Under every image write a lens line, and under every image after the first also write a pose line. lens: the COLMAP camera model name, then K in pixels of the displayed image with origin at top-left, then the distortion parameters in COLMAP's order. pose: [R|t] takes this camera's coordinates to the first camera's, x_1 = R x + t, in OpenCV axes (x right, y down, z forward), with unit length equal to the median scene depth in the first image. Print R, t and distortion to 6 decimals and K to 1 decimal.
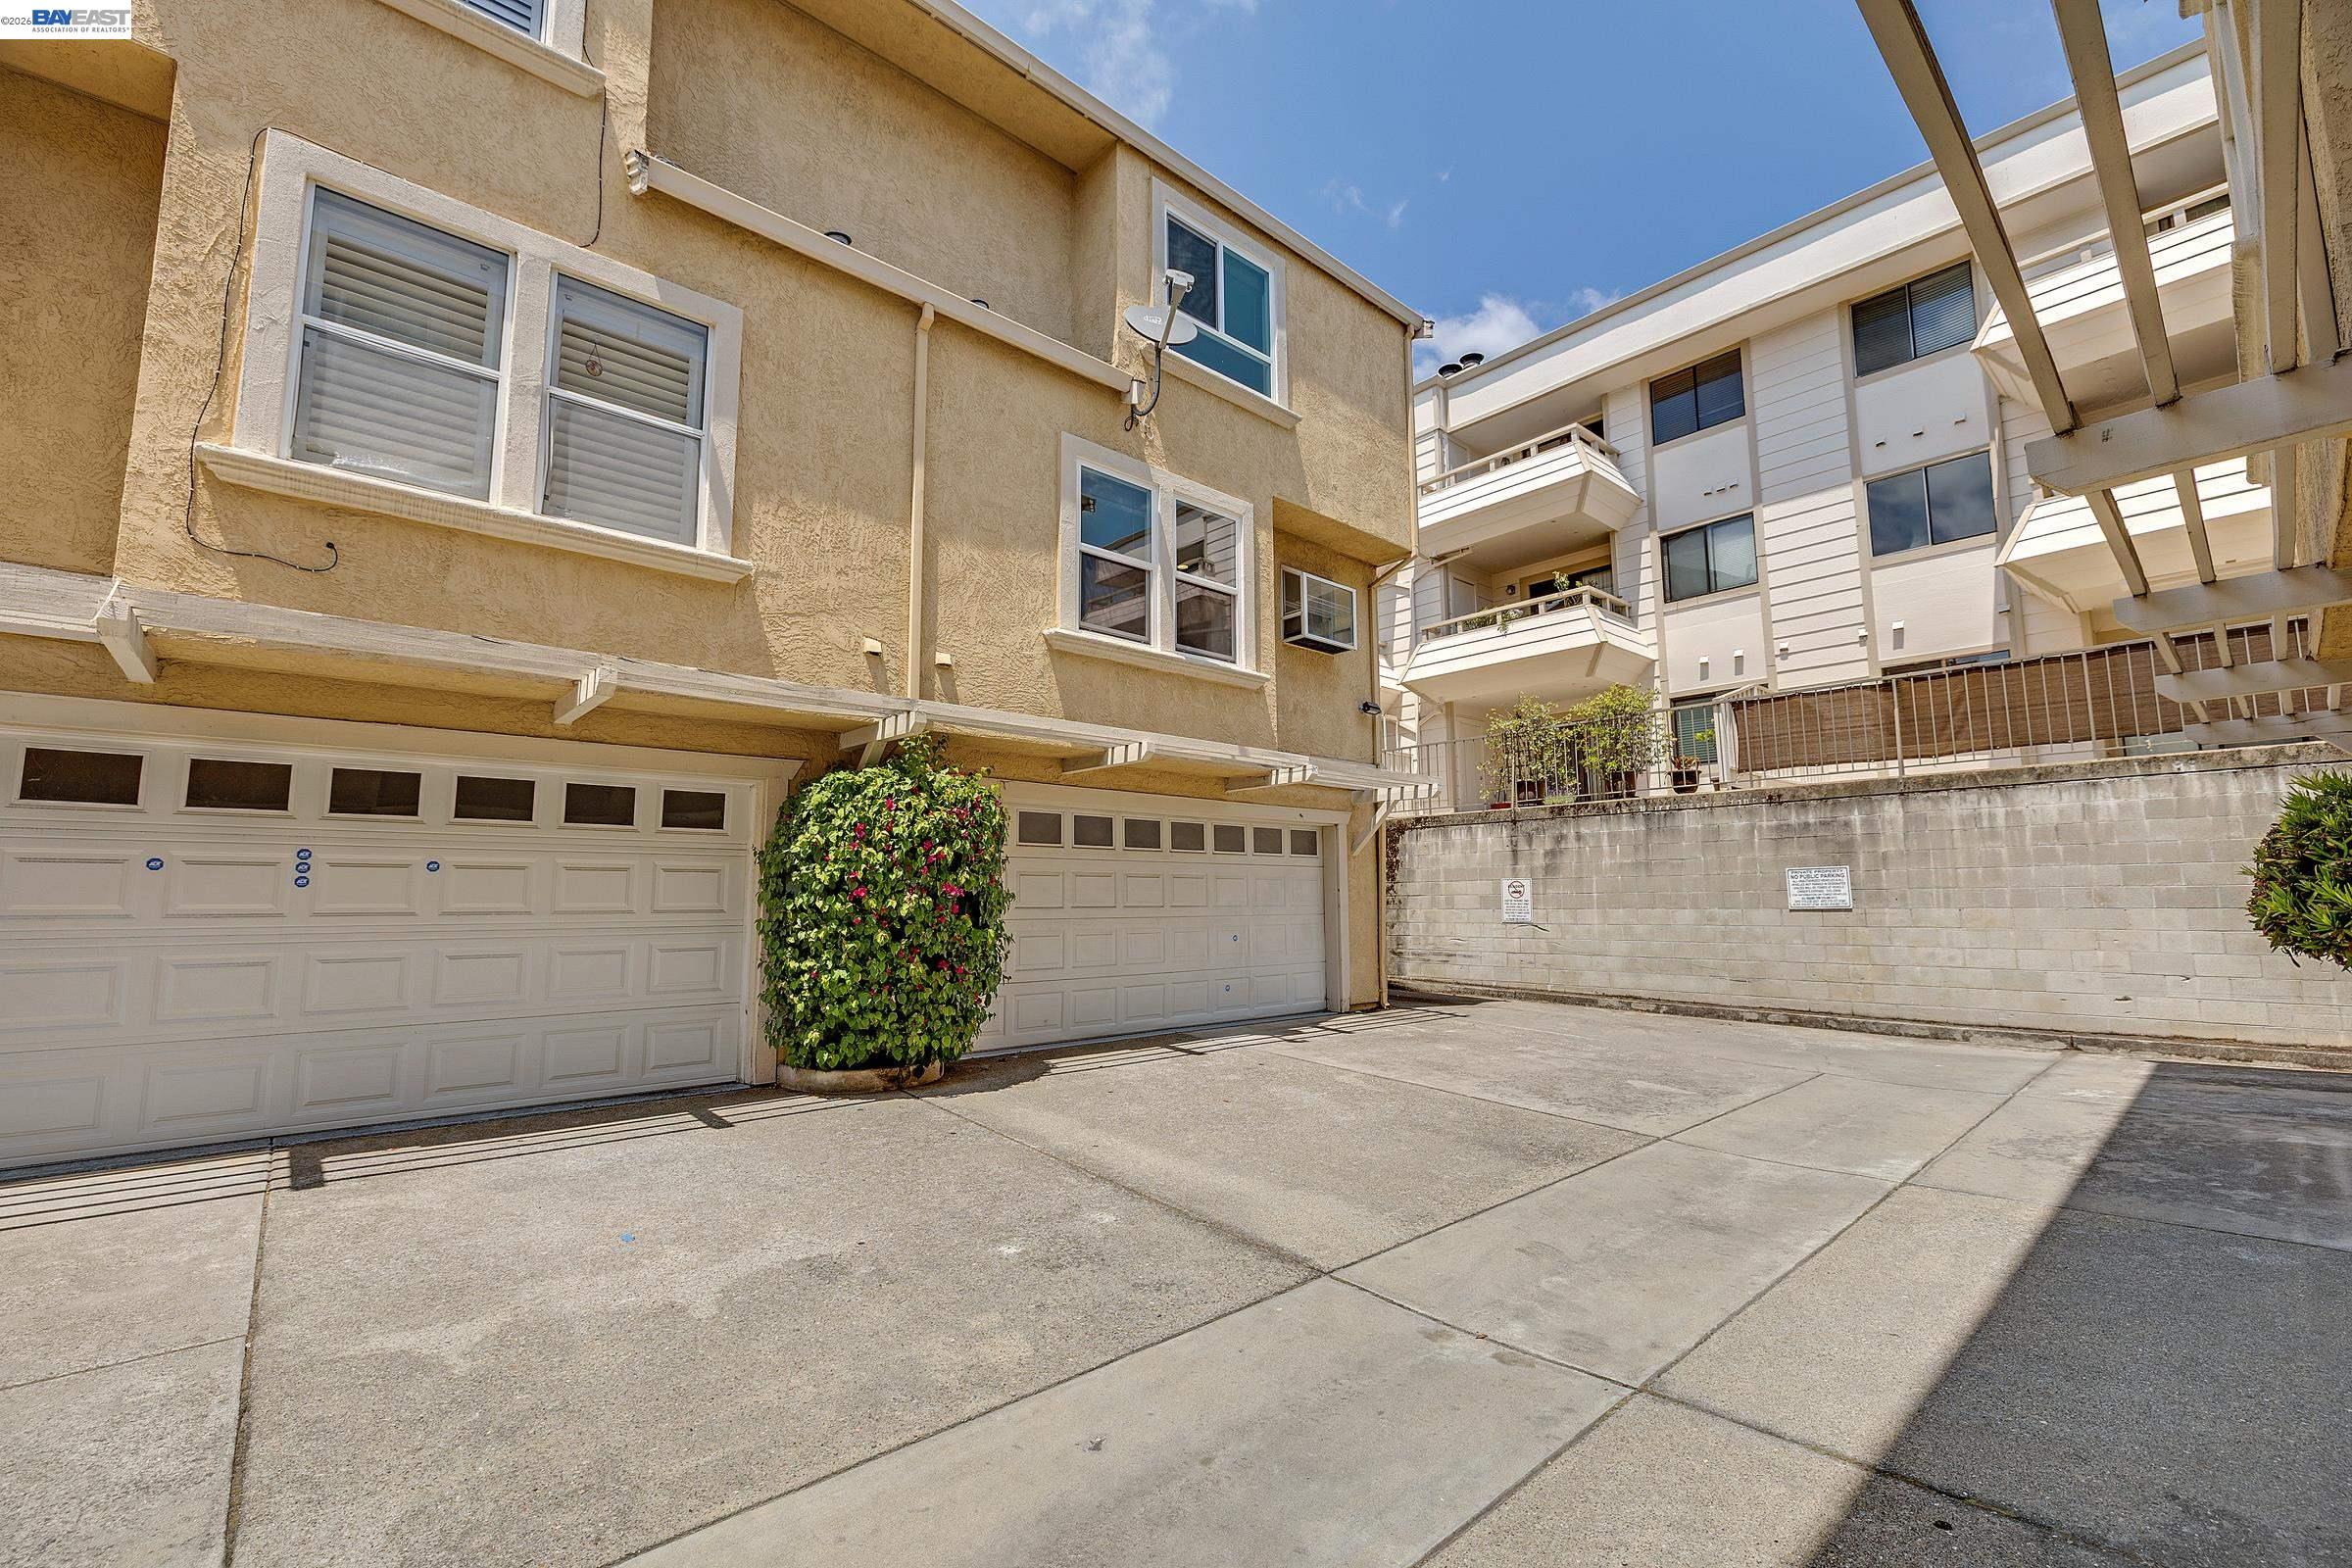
lens RADIAL K [[982.9, 0, 1170.8], [0, 982.9, 788.4], [0, 0, 1]] dist [0.001127, 0.000123]
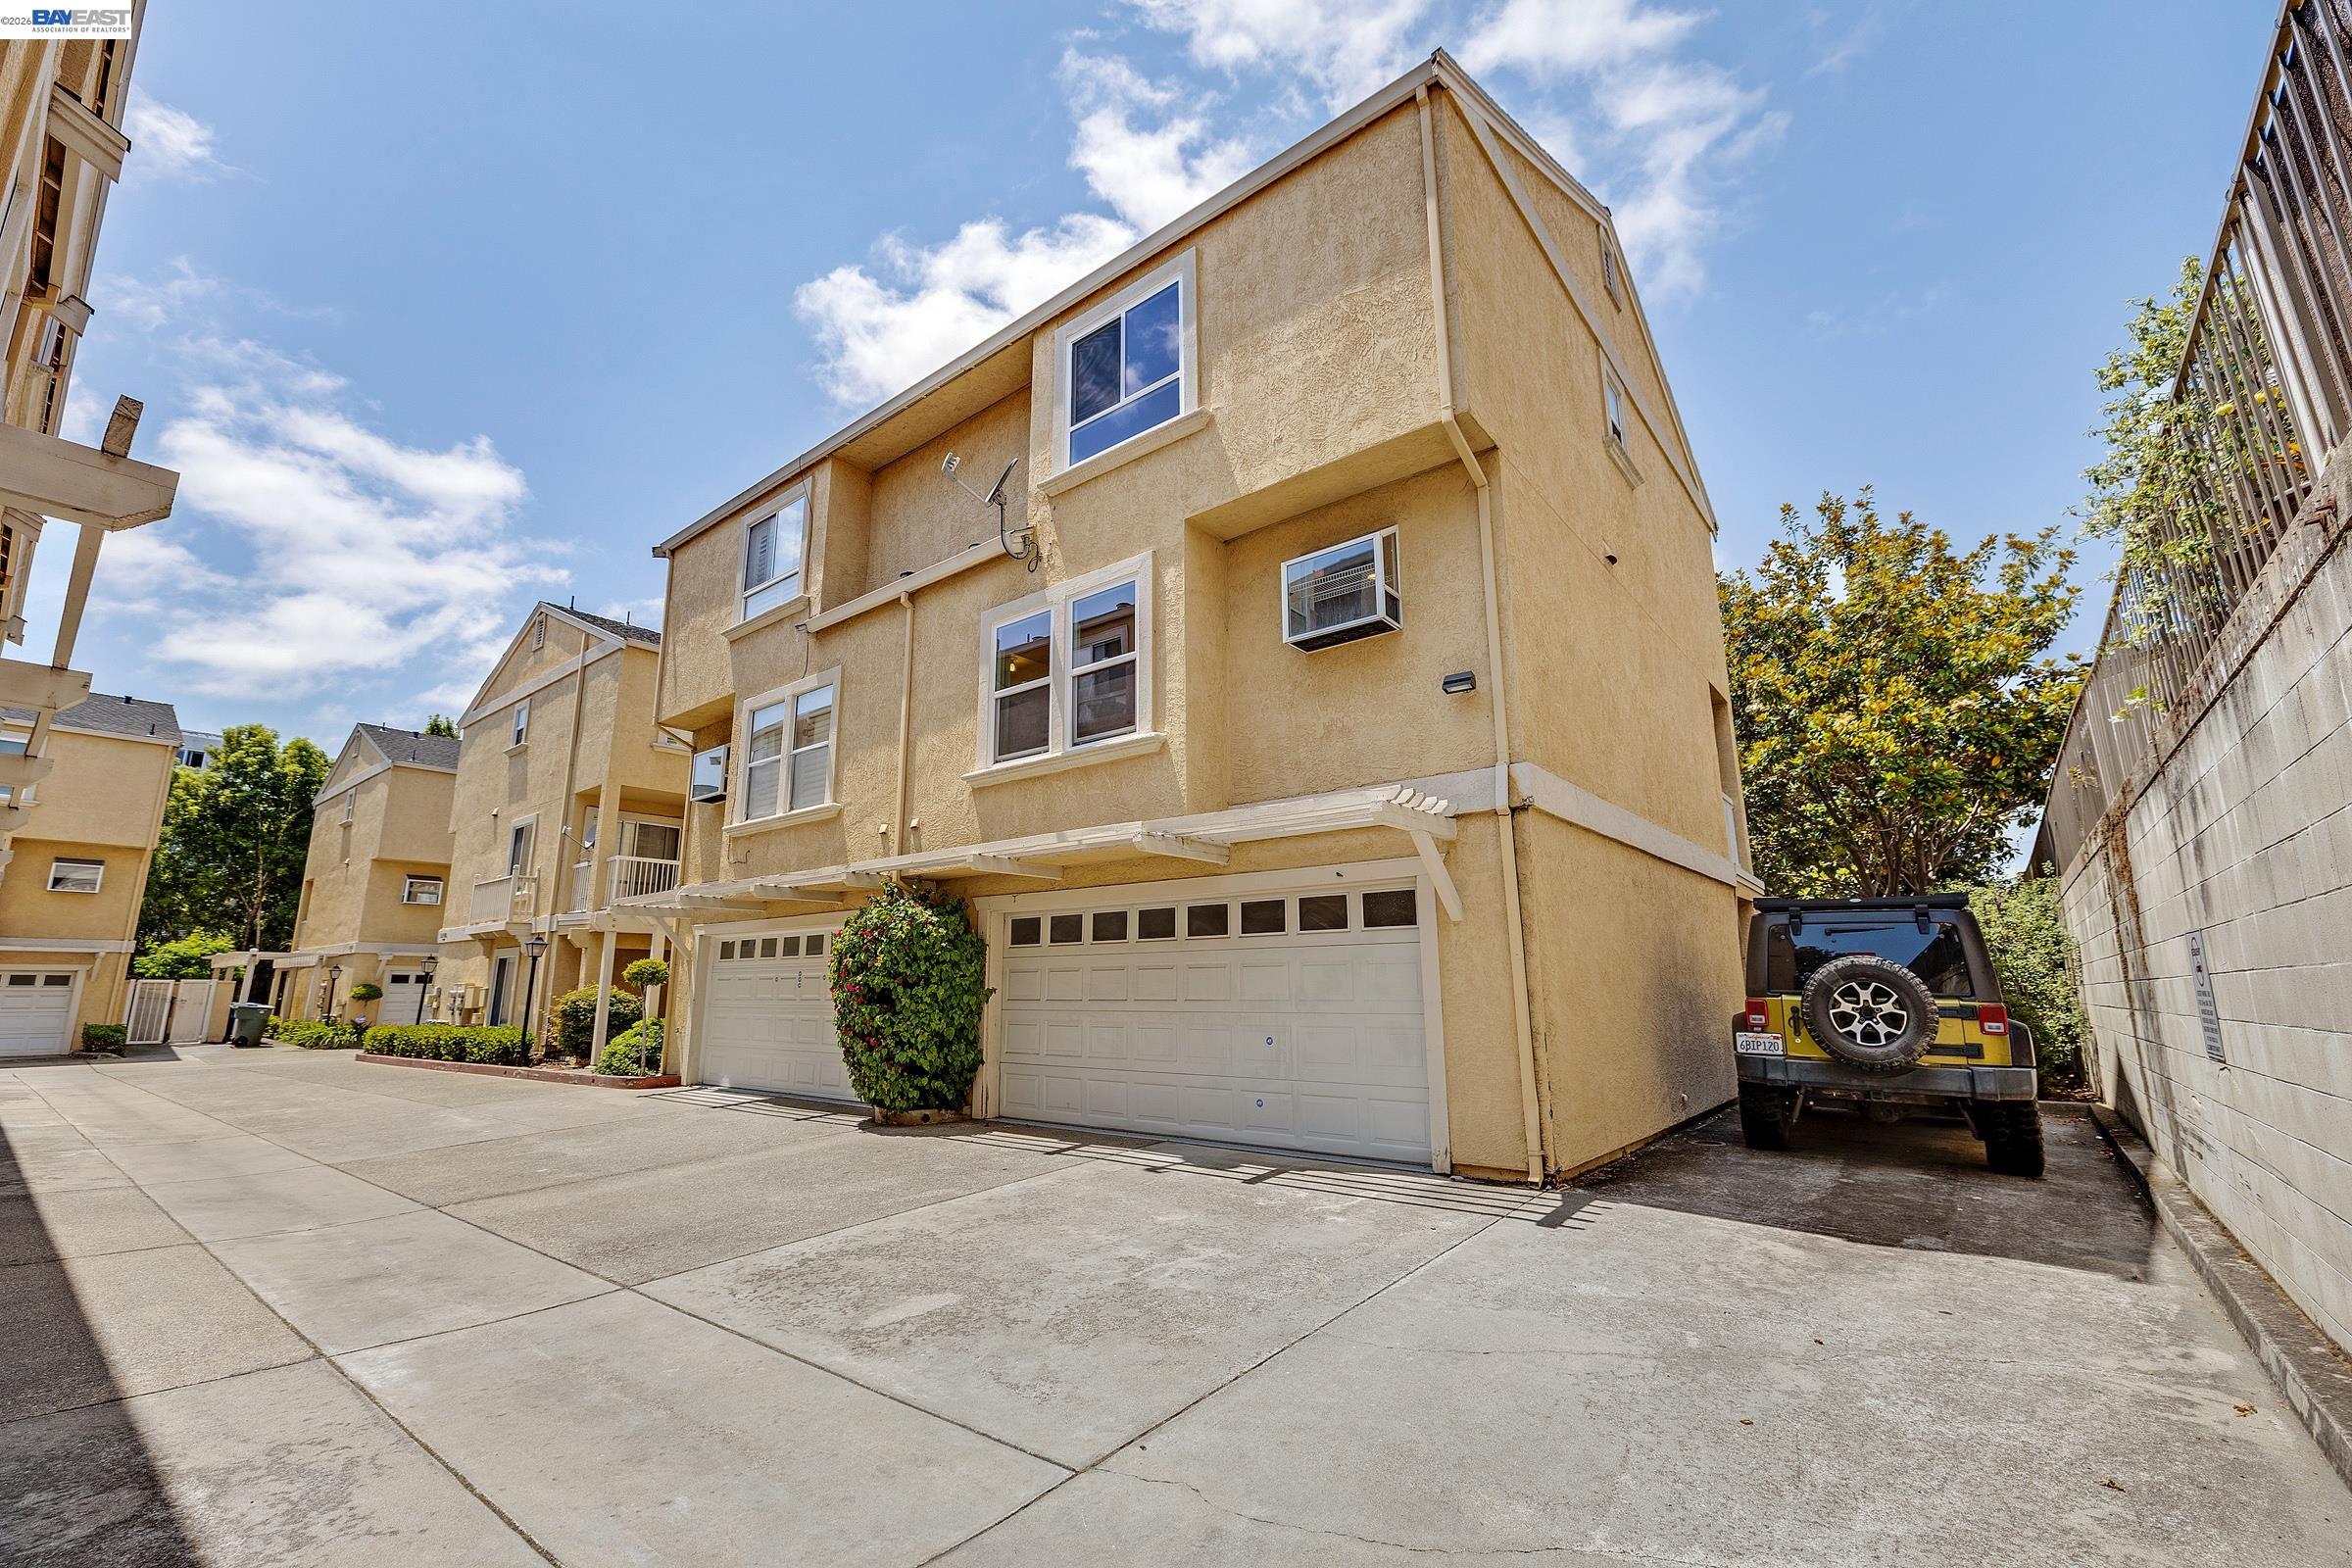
lens RADIAL K [[982.9, 0, 1161.9], [0, 982.9, 788.3], [0, 0, 1]] dist [0.001127, 0.000123]
pose [[0.152848, -0.196103, -0.968598, 1.104720], [0.117544, 0.976764, -0.179207, 0.106463], [0.981234, -0.086461, 0.172347, 1.004734]]
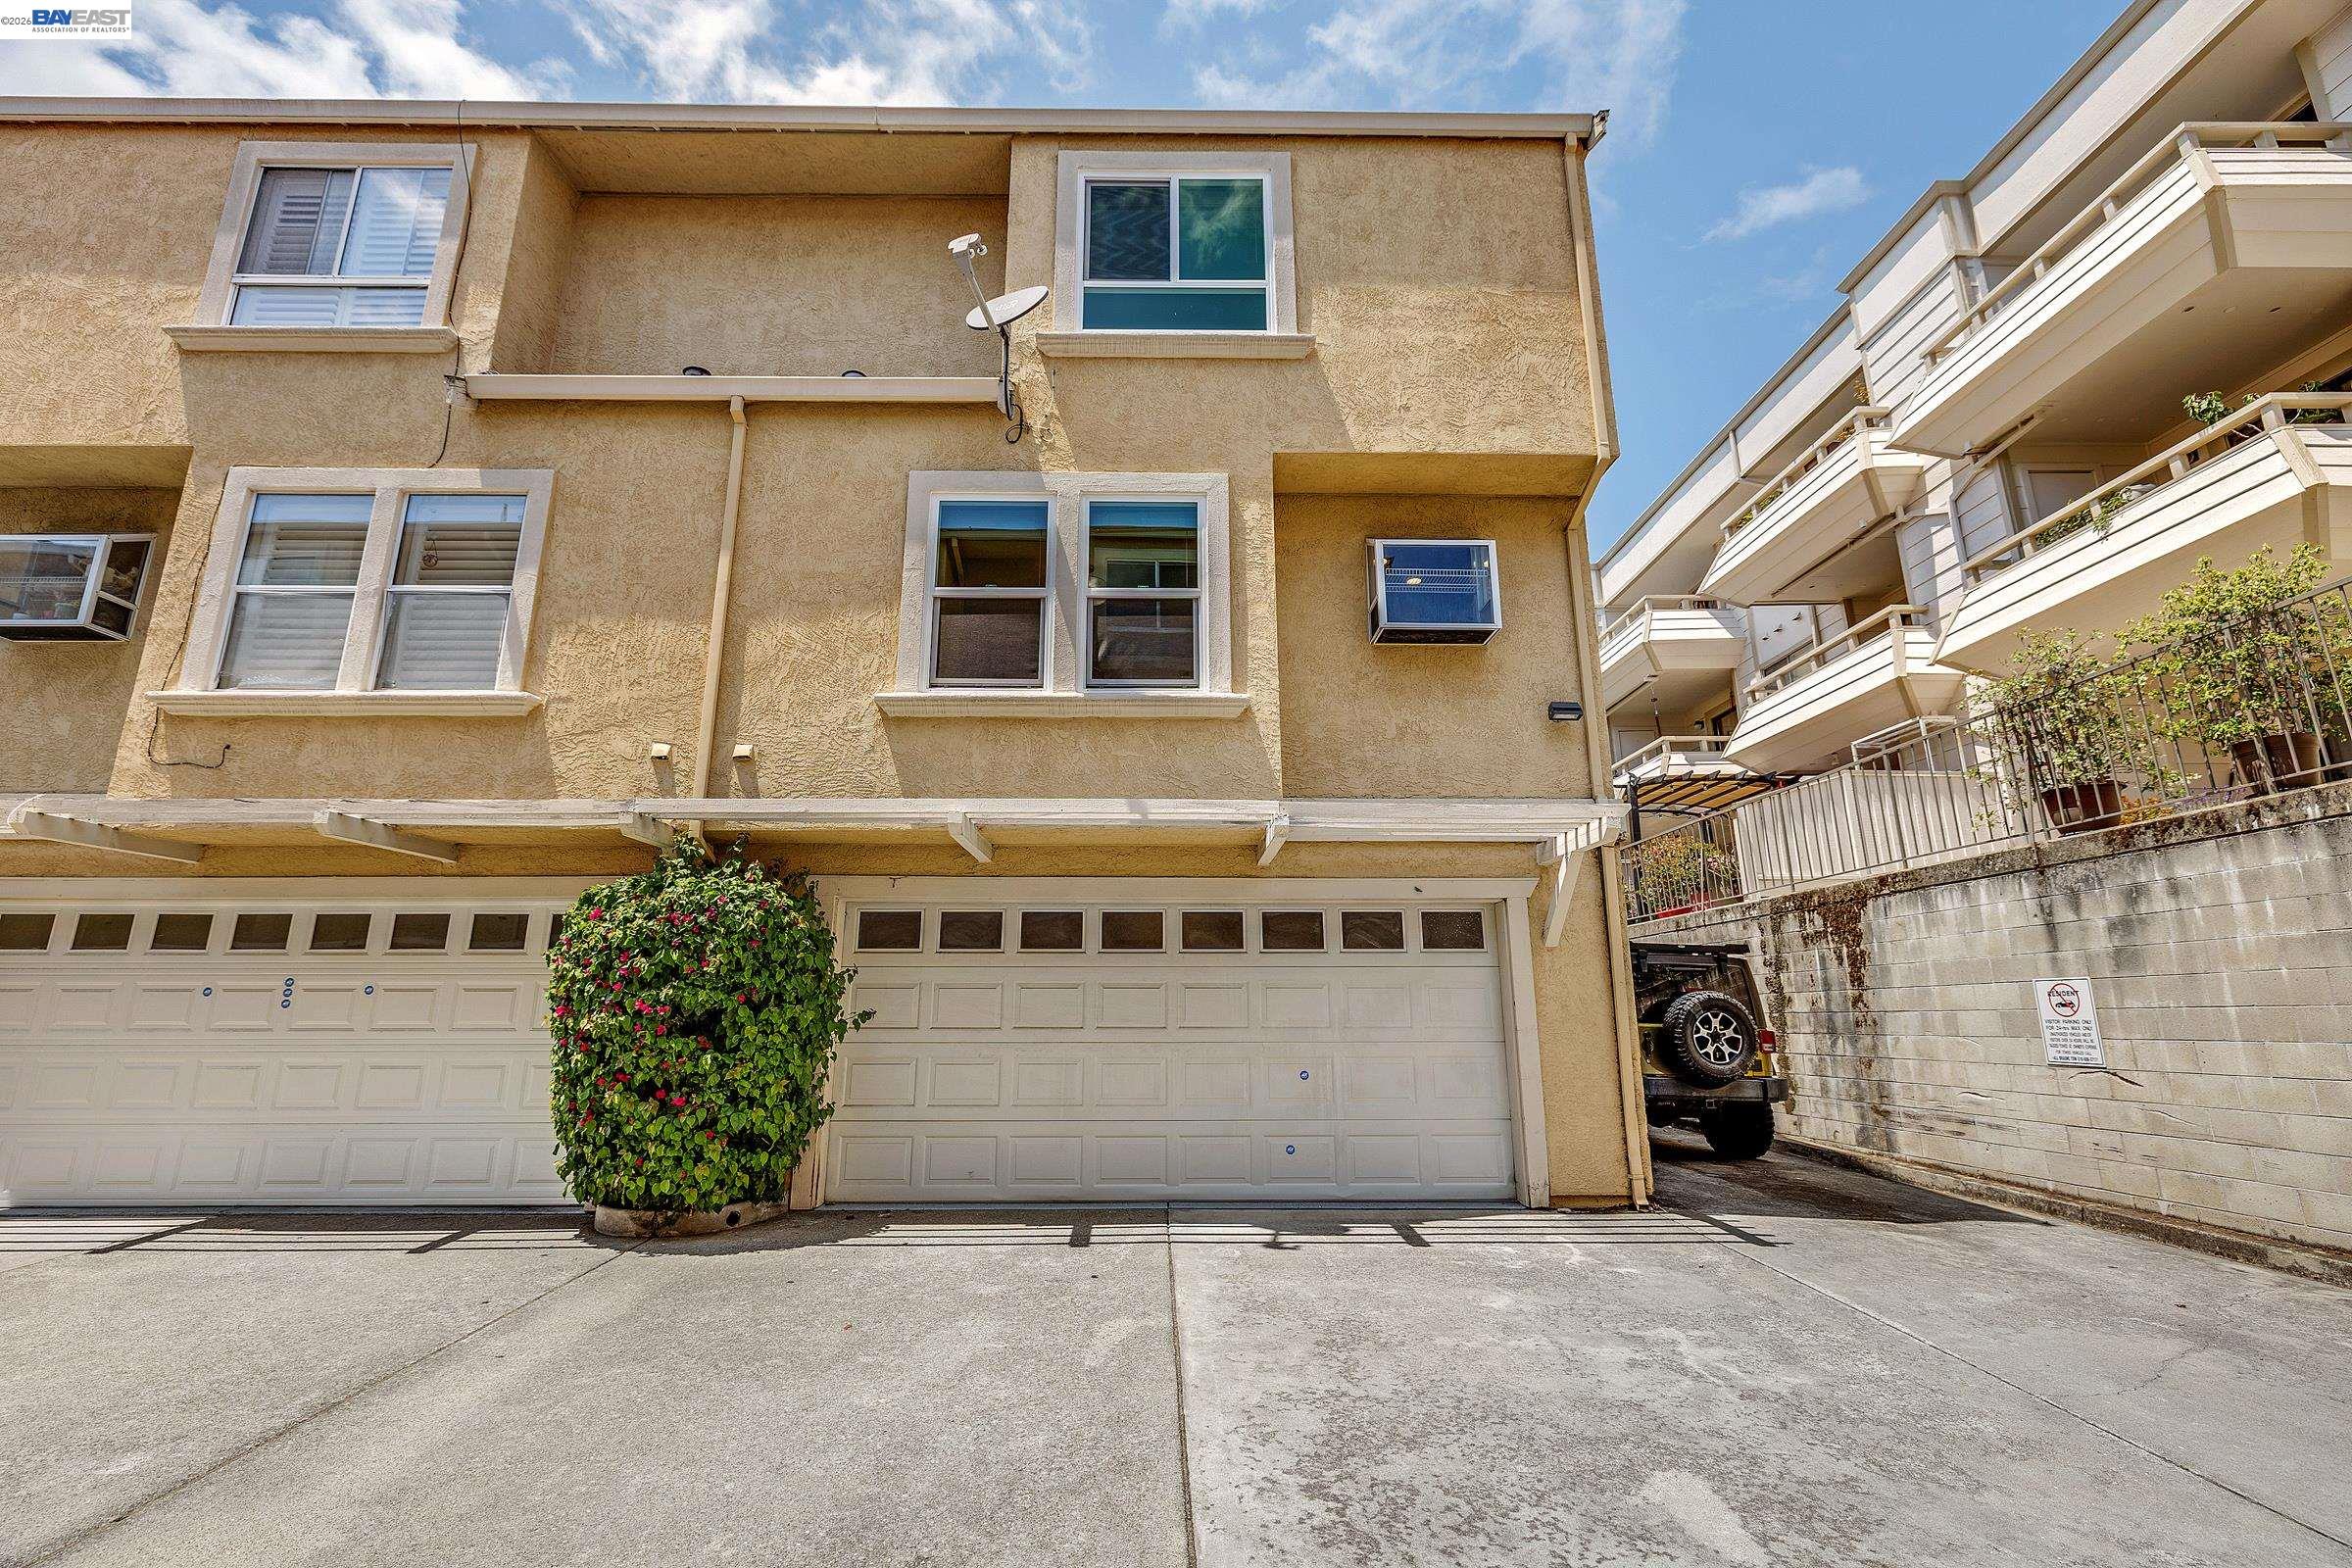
lens RADIAL K [[982.9, 0, 1169.3], [0, 982.9, 791.9], [0, 0, 1]] dist [0.001127, 0.000123]
pose [[0.754777, -0.144908, -0.639775, 0.588154], [0.072932, 0.987786, -0.137691, 0.055471], [0.651914, 0.057266, 0.756127, 0.513610]]
